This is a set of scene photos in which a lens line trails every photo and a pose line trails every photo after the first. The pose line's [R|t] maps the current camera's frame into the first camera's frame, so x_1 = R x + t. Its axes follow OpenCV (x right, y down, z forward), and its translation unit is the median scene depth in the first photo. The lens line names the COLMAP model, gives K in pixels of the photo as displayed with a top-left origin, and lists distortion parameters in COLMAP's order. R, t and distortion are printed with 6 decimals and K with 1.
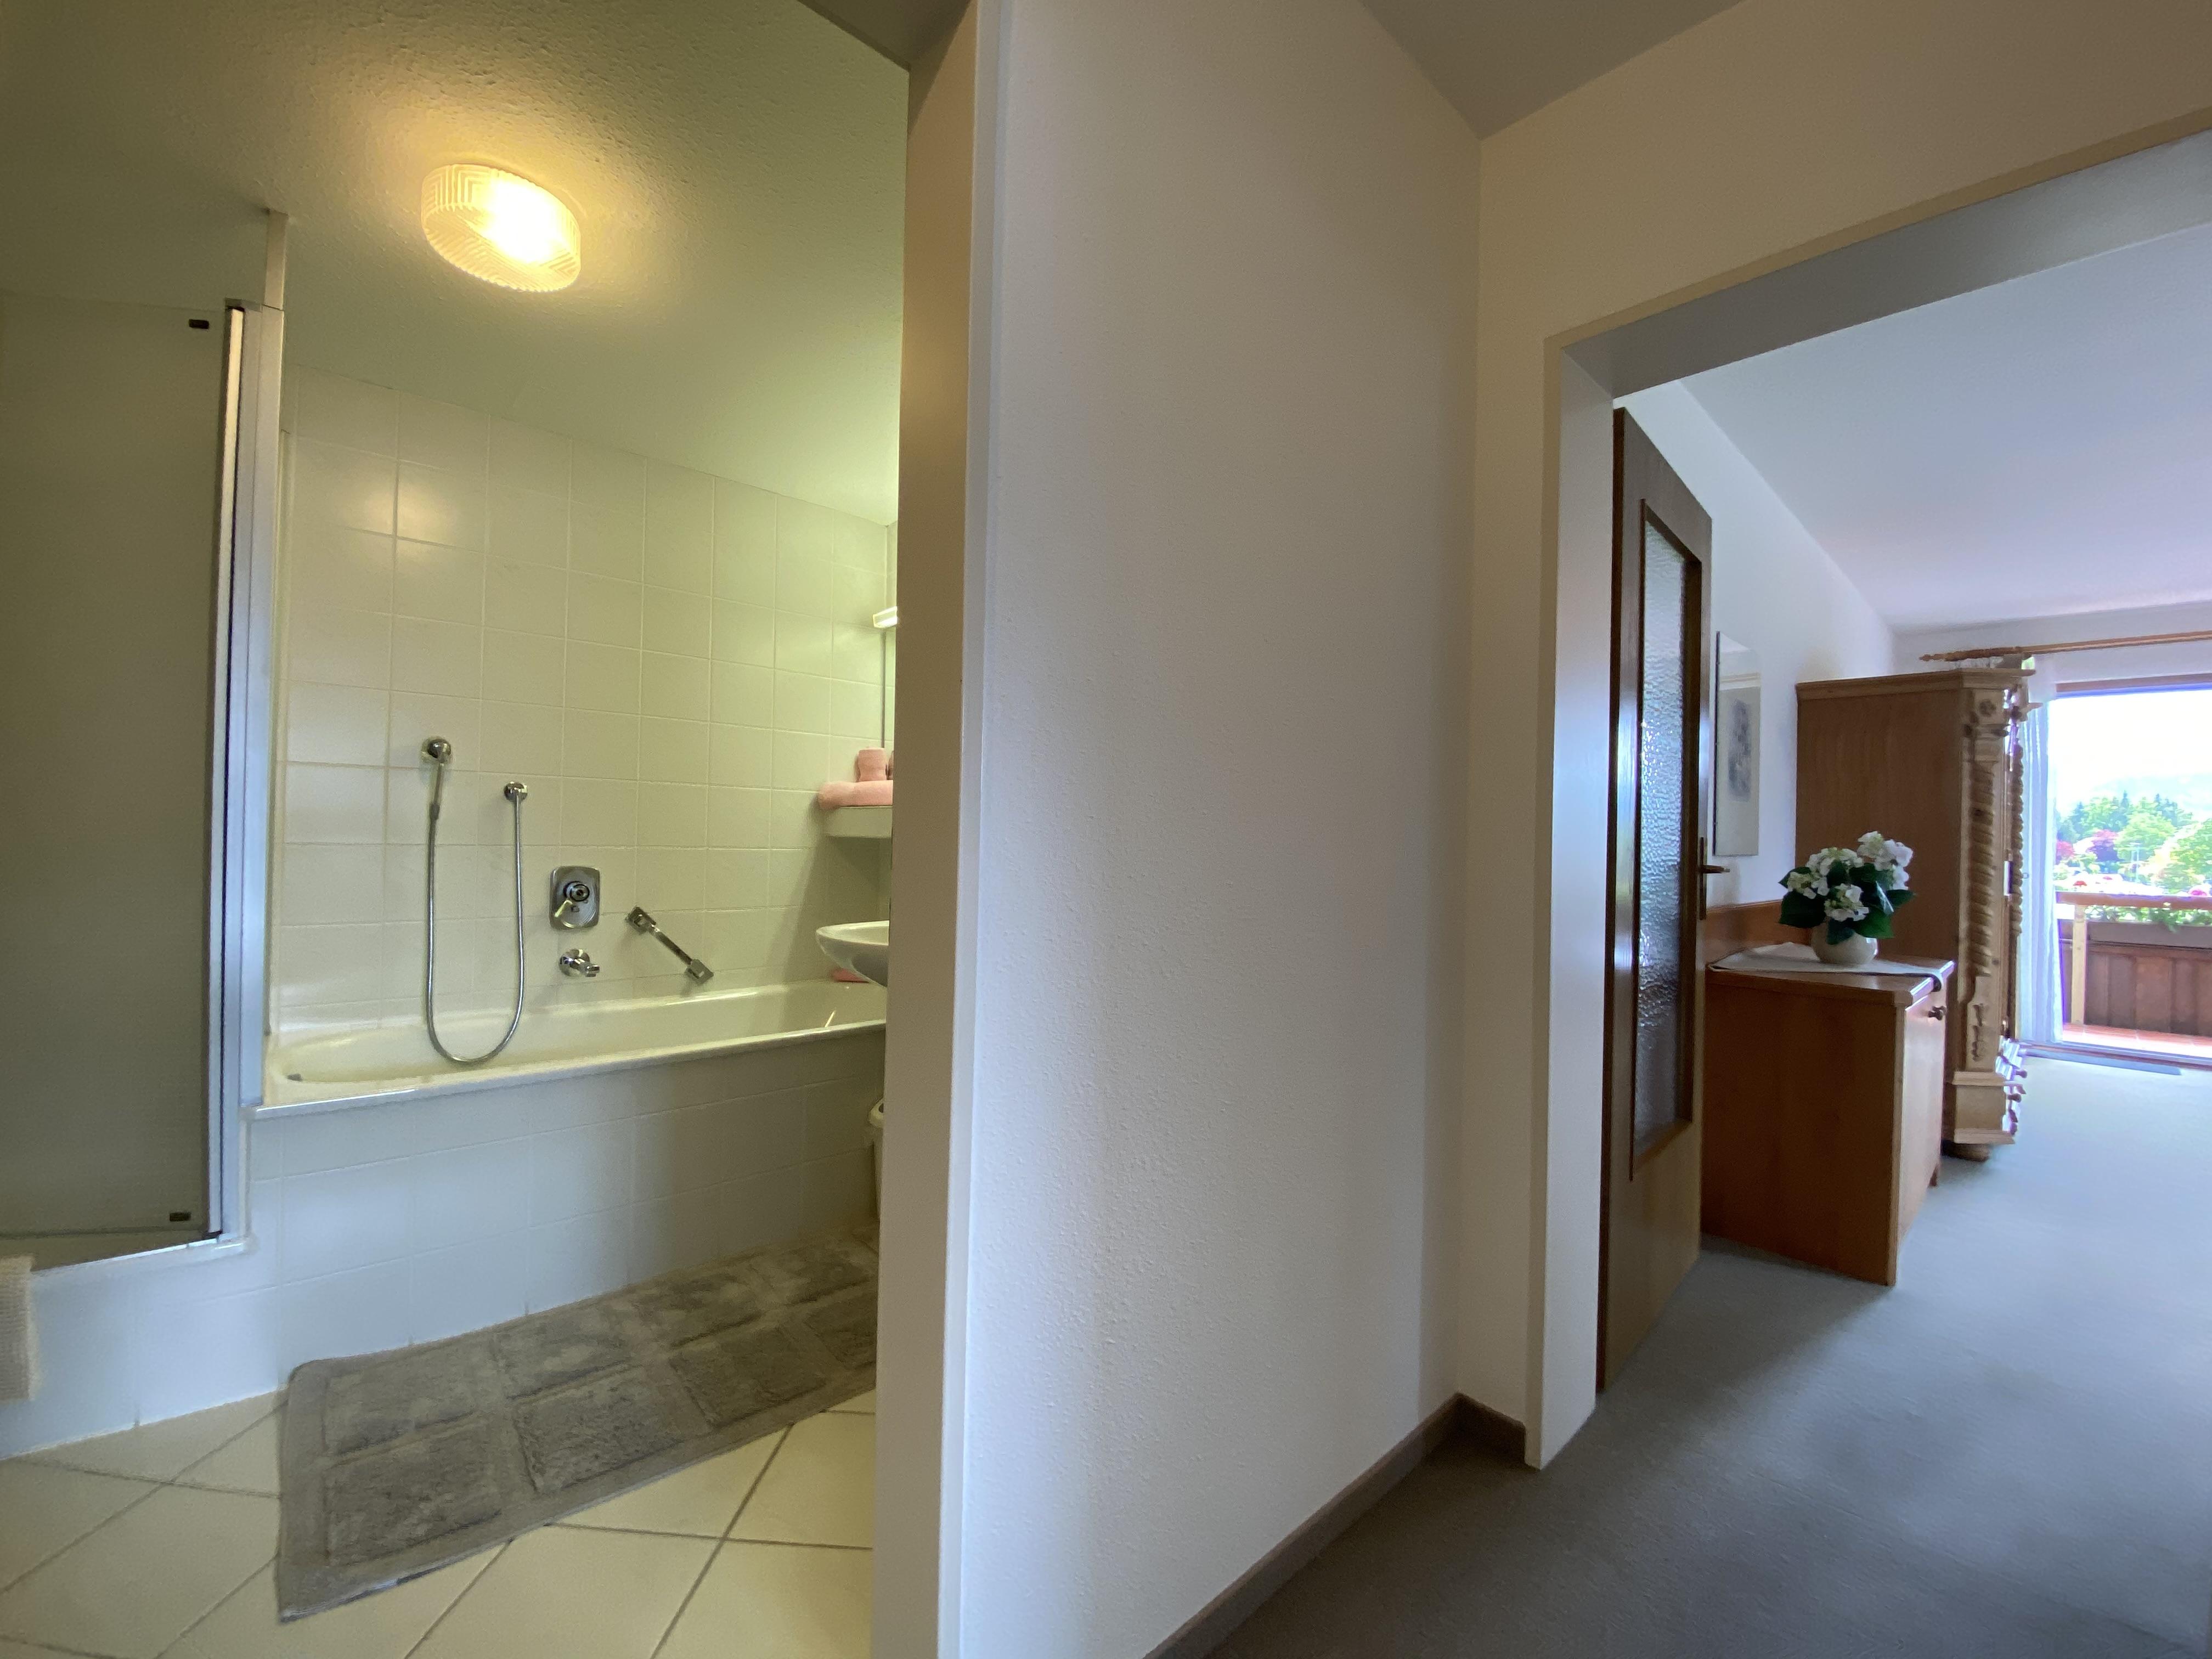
lens RADIAL K [[889.4, 0, 1112.5], [0, 889.4, 827.1], [0, 0, 1]] dist [-0.018472, -0.007370]
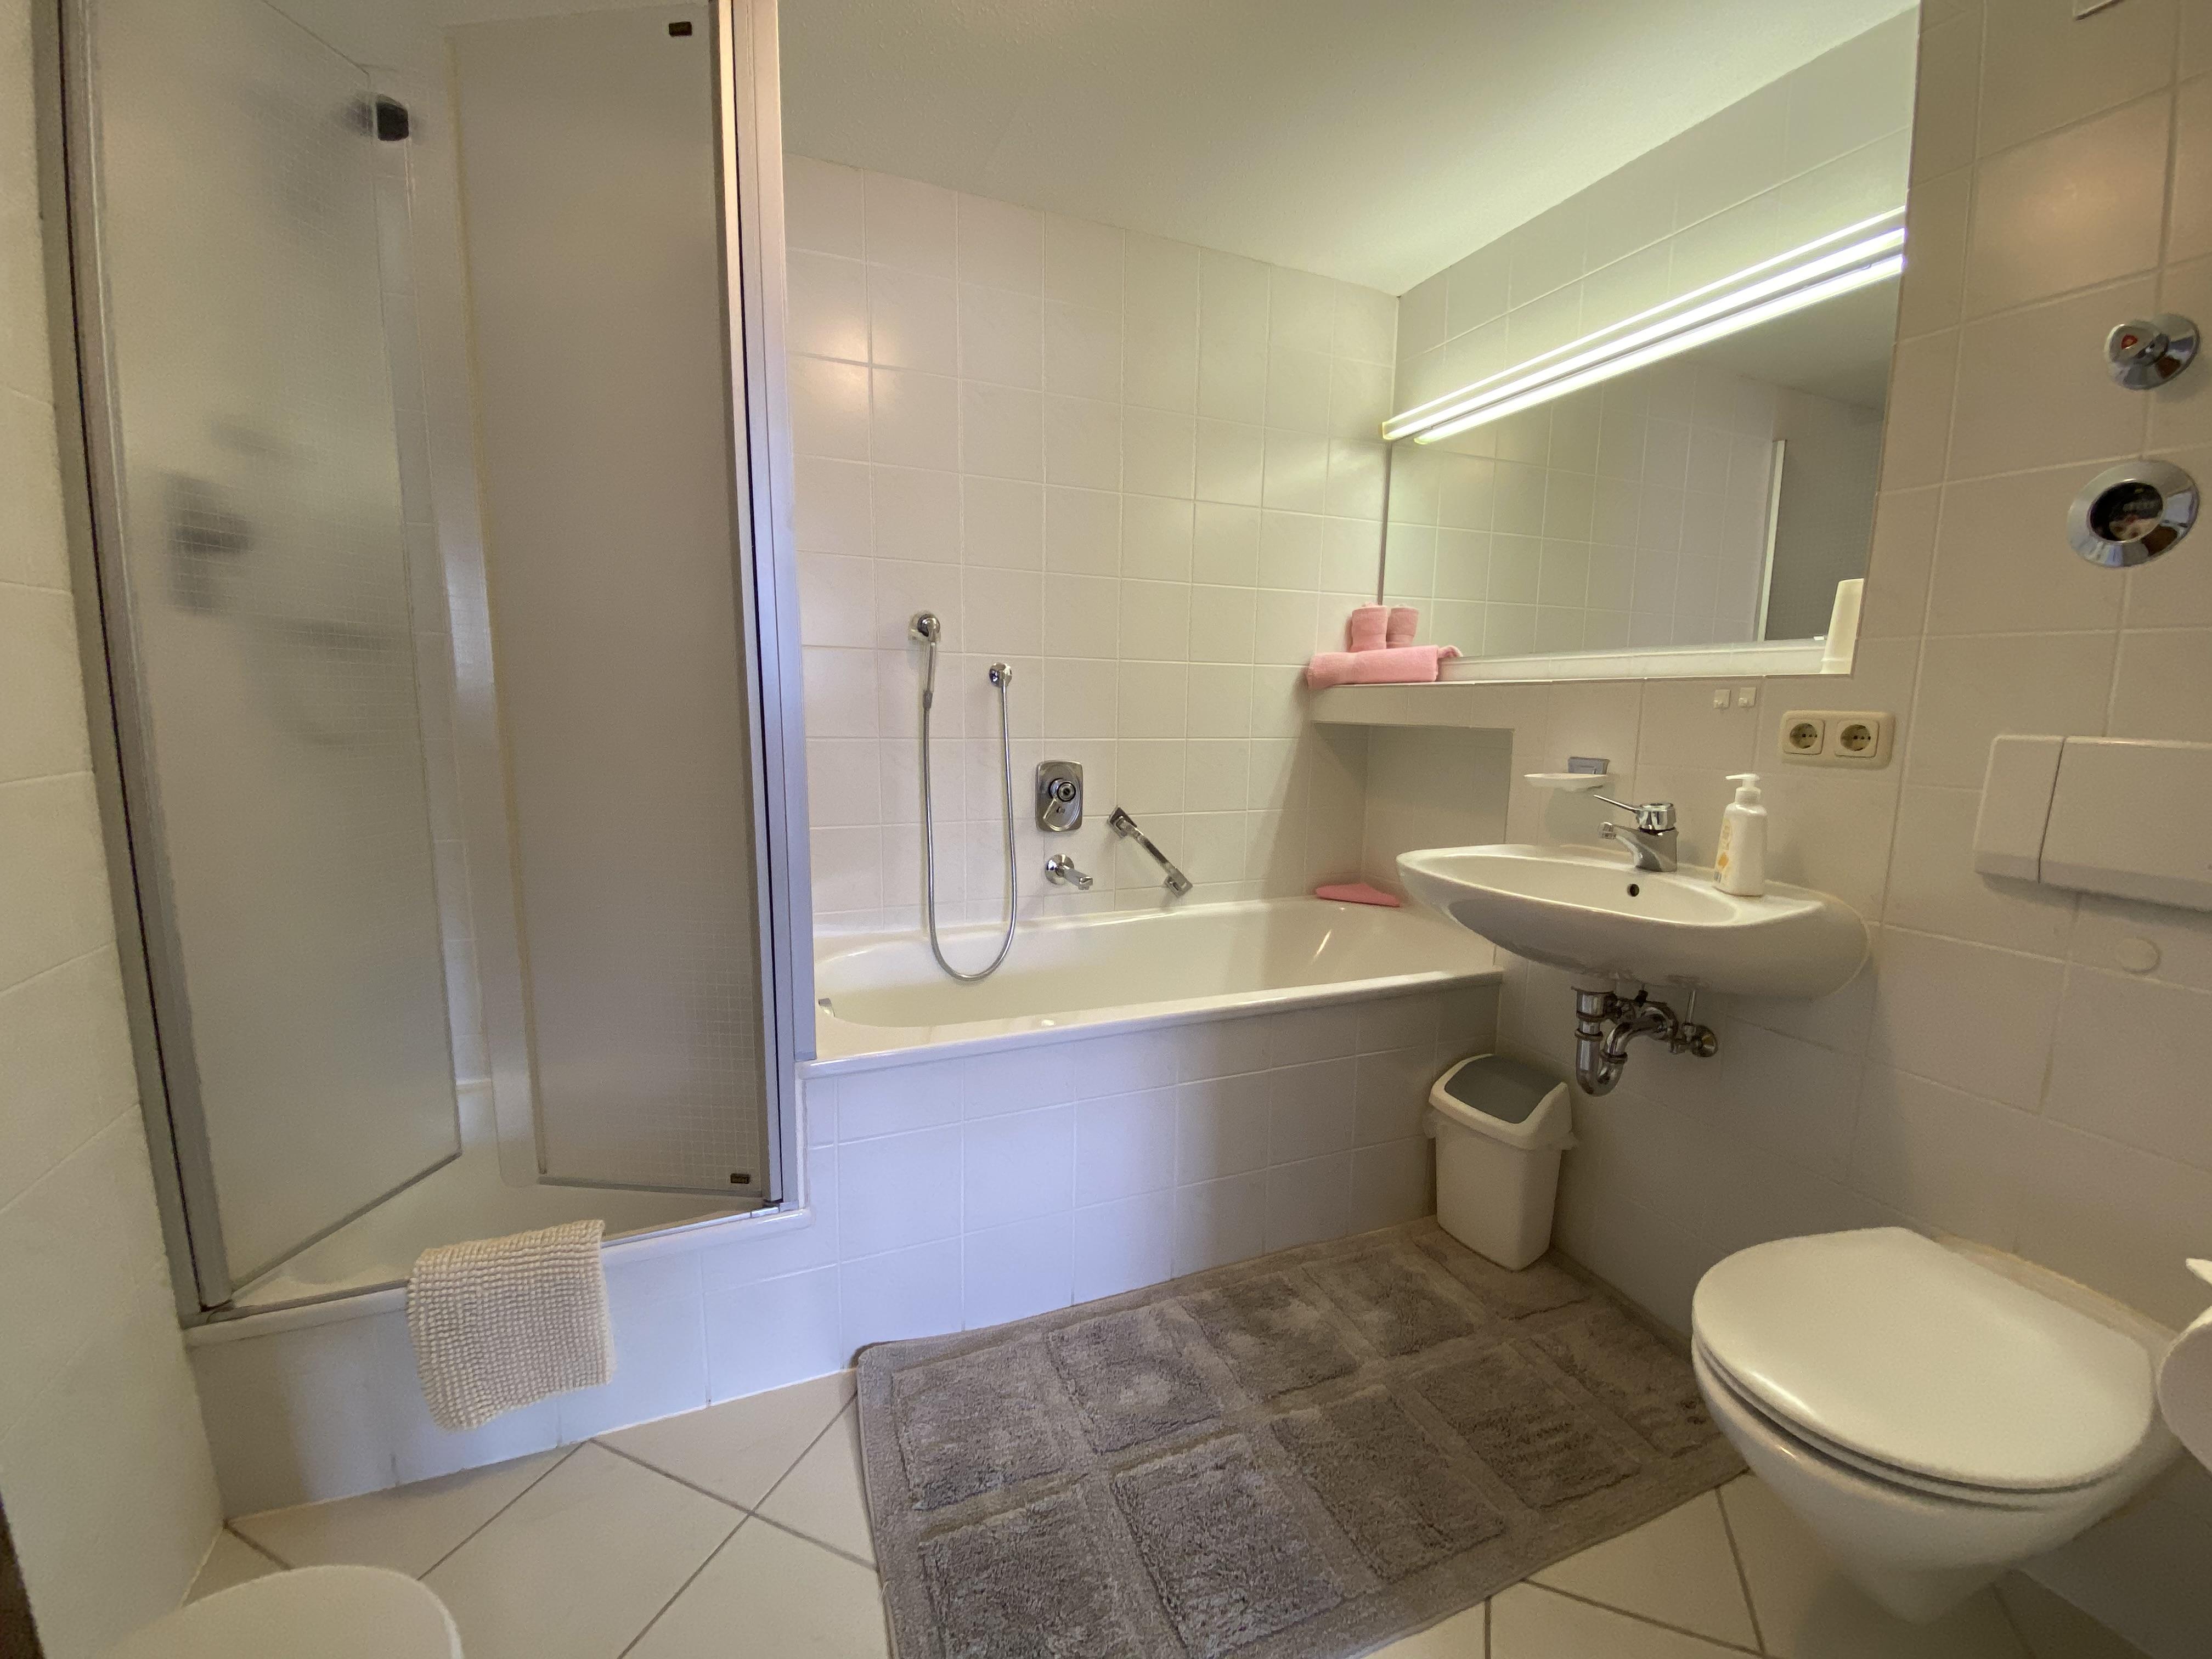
lens RADIAL K [[889.4, 0, 1085.9], [0, 889.4, 841.4], [0, 0, 1]] dist [-0.018472, -0.007370]
pose [[0.925268, 0.046220, -0.376488, -0.279051], [0.012633, 0.988243, 0.152369, -0.009933], [0.379104, -0.145738, 0.913806, 0.225338]]
